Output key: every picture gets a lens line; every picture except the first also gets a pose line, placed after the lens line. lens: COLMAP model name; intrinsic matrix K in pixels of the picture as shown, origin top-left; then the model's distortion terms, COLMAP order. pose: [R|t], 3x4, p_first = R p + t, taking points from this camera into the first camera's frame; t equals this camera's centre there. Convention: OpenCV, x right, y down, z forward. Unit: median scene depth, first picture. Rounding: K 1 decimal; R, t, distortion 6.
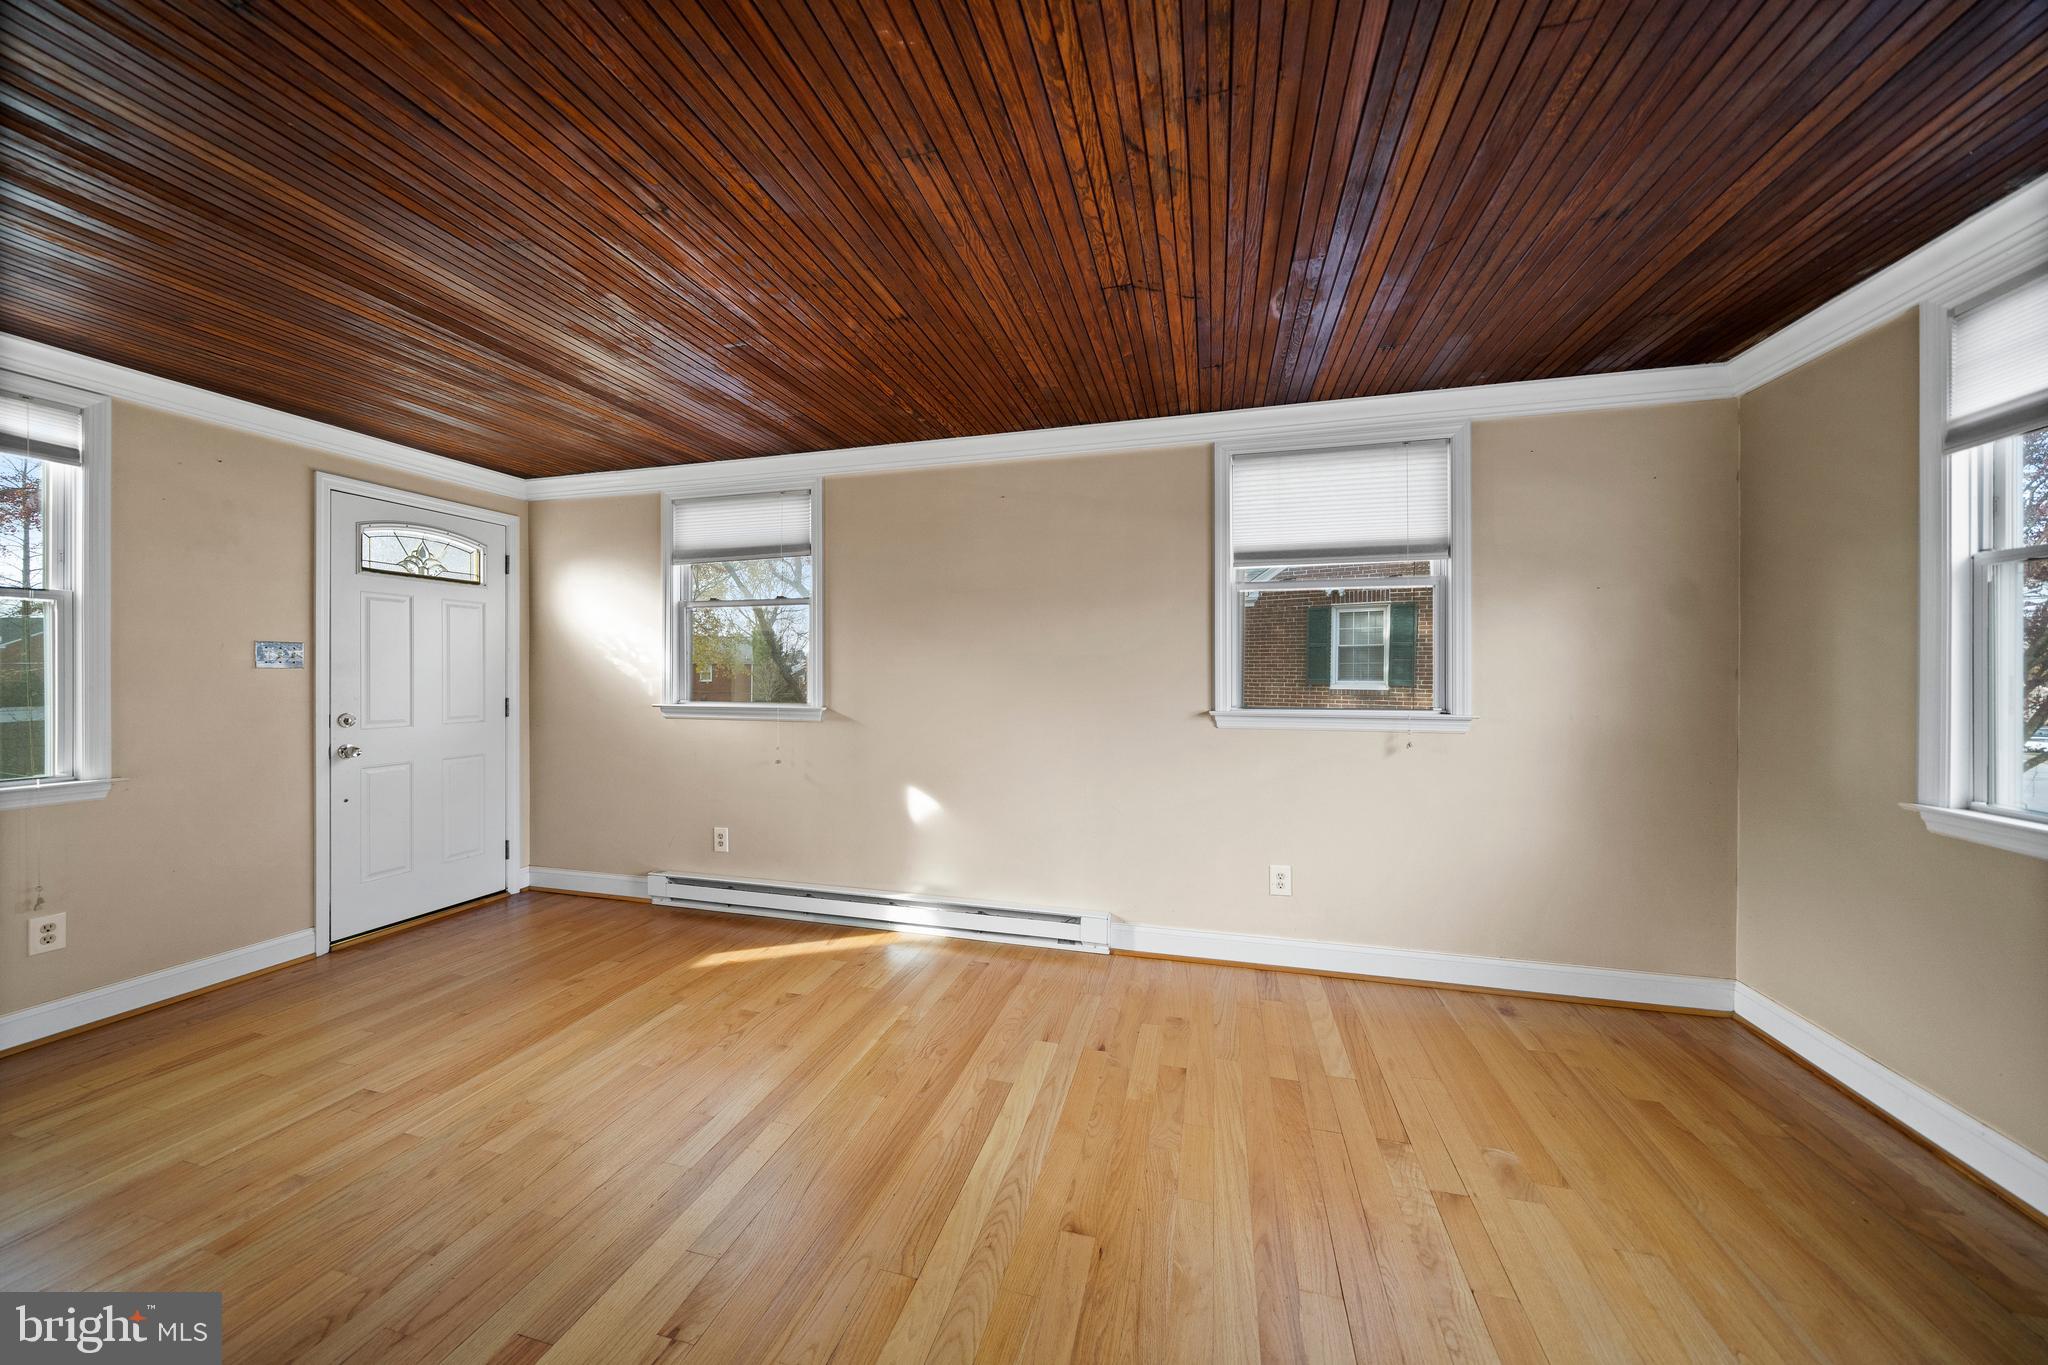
lens RADIAL K [[708.0, 0, 1013.3], [0, 708.0, 670.1], [0, 0, 1]] dist [-0.003257, -0.000335]
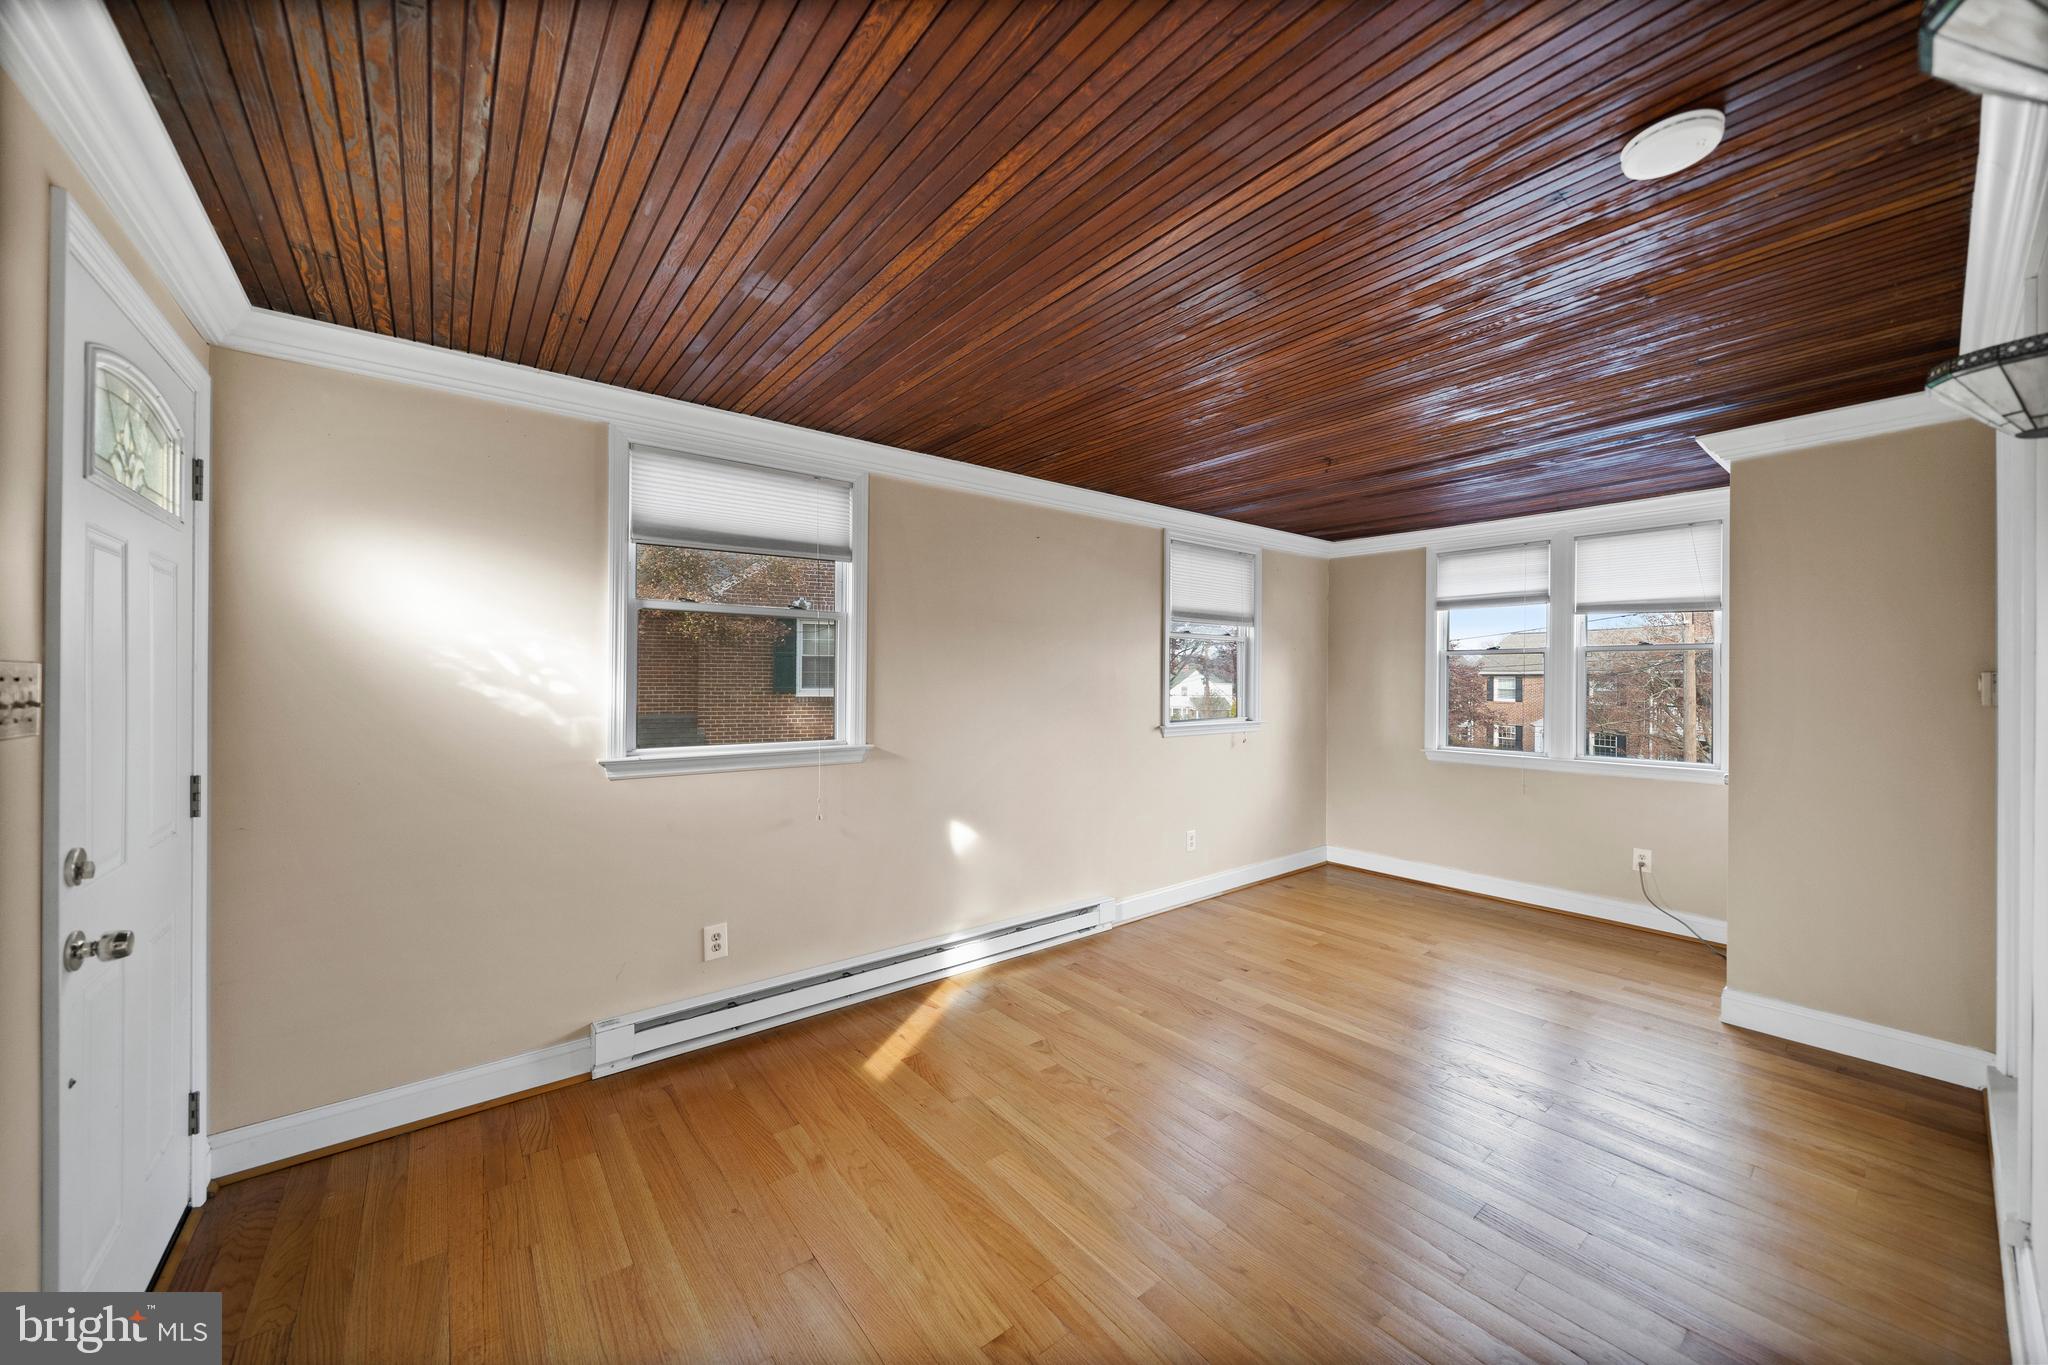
lens RADIAL K [[742.9, 0, 1024.6], [0, 742.9, 672.9], [0, 0, 1]] dist [-0.001652, -0.000144]
pose [[0.582380, 0.006442, 0.812891, -1.010148], [-0.008200, 0.999964, -0.002050, -0.037315], [-0.812875, -0.005471, 0.582412, 0.378584]]
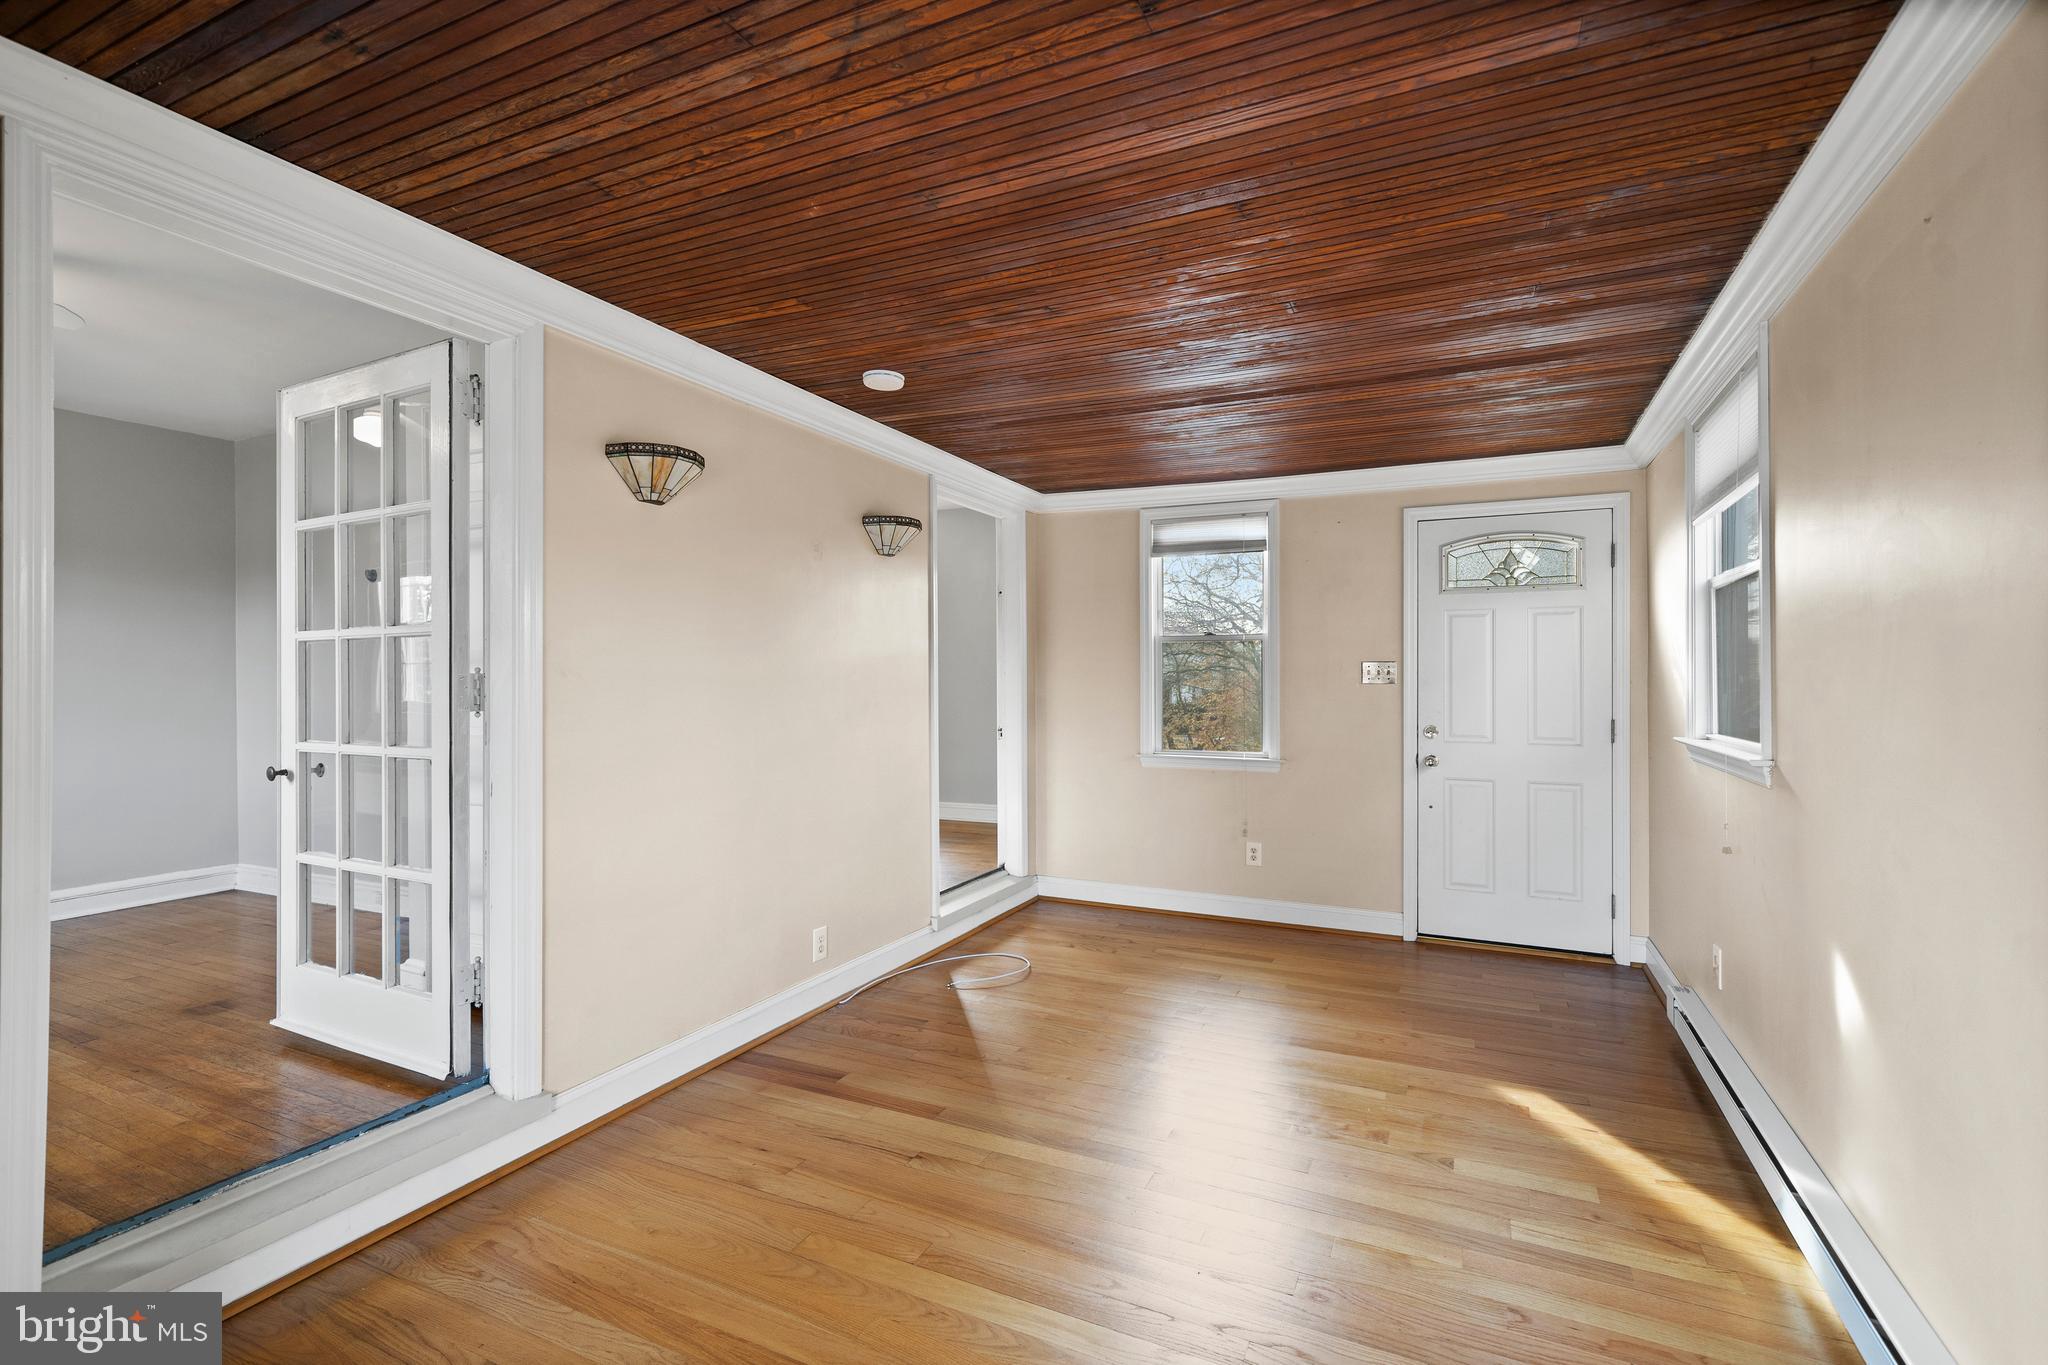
lens RADIAL K [[923.0, 0, 1026.5], [0, 923.0, 675.2], [0, 0, 1]] dist [0.004887, 0.000420]
pose [[-0.172927, -0.006205, -0.984915, 0.570826], [0.003567, 0.999970, -0.006926, -0.008375], [0.984928, -0.004711, -0.172900, 0.664107]]
